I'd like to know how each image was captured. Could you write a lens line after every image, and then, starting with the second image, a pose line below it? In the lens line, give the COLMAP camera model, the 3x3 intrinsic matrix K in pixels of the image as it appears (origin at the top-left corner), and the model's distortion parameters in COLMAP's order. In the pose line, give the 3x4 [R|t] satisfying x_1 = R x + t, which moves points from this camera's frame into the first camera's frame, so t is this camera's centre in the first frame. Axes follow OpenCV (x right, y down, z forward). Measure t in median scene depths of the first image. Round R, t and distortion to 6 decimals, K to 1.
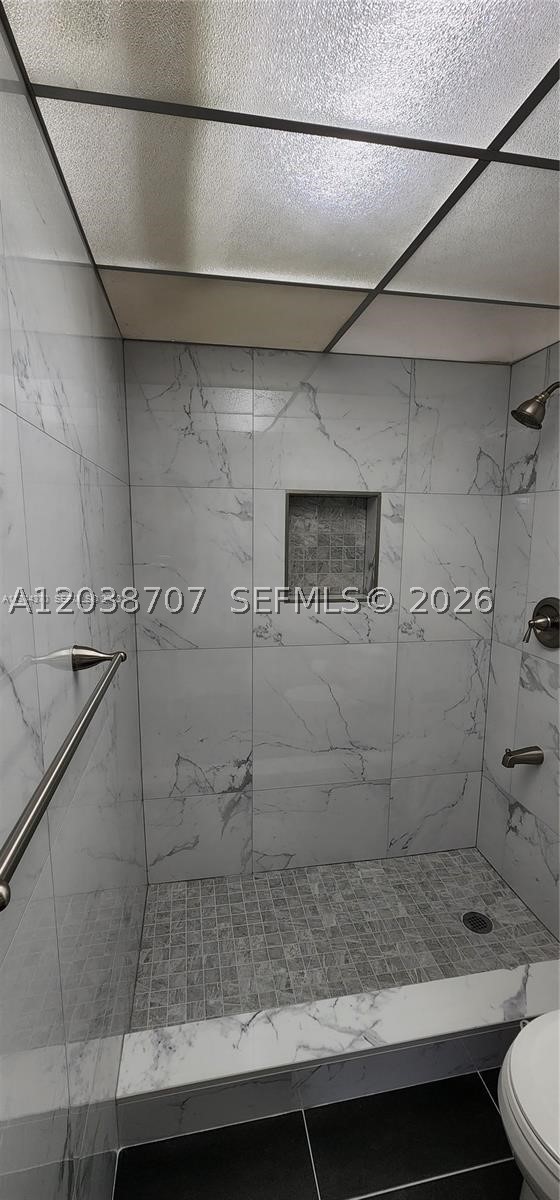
lens RADIAL K [[493.2, 0, 286.0], [0, 493.2, 606.2], [0, 0, 1]] dist [-0.002571, 0.000542]
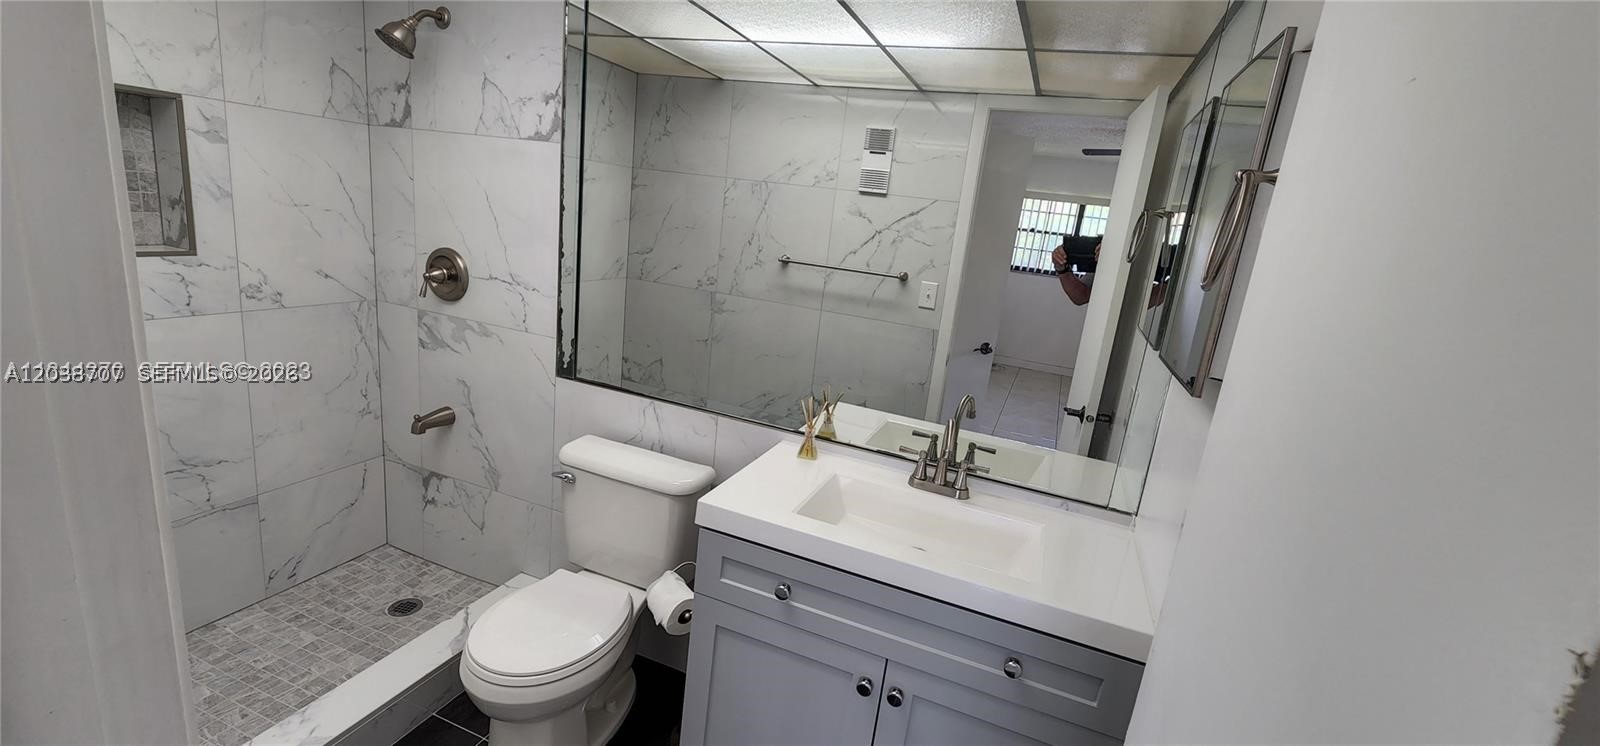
lens RADIAL K [[657.6, 0, 809.2], [0, 657.6, 364.0], [0, 0, 1]] dist [-0.002571, 0.000542]
pose [[0.517885, -0.149193, 0.842340, -0.178401], [0.029473, 0.987202, 0.156730, 0.022802], [-0.854942, -0.056342, 0.515654, -0.240359]]
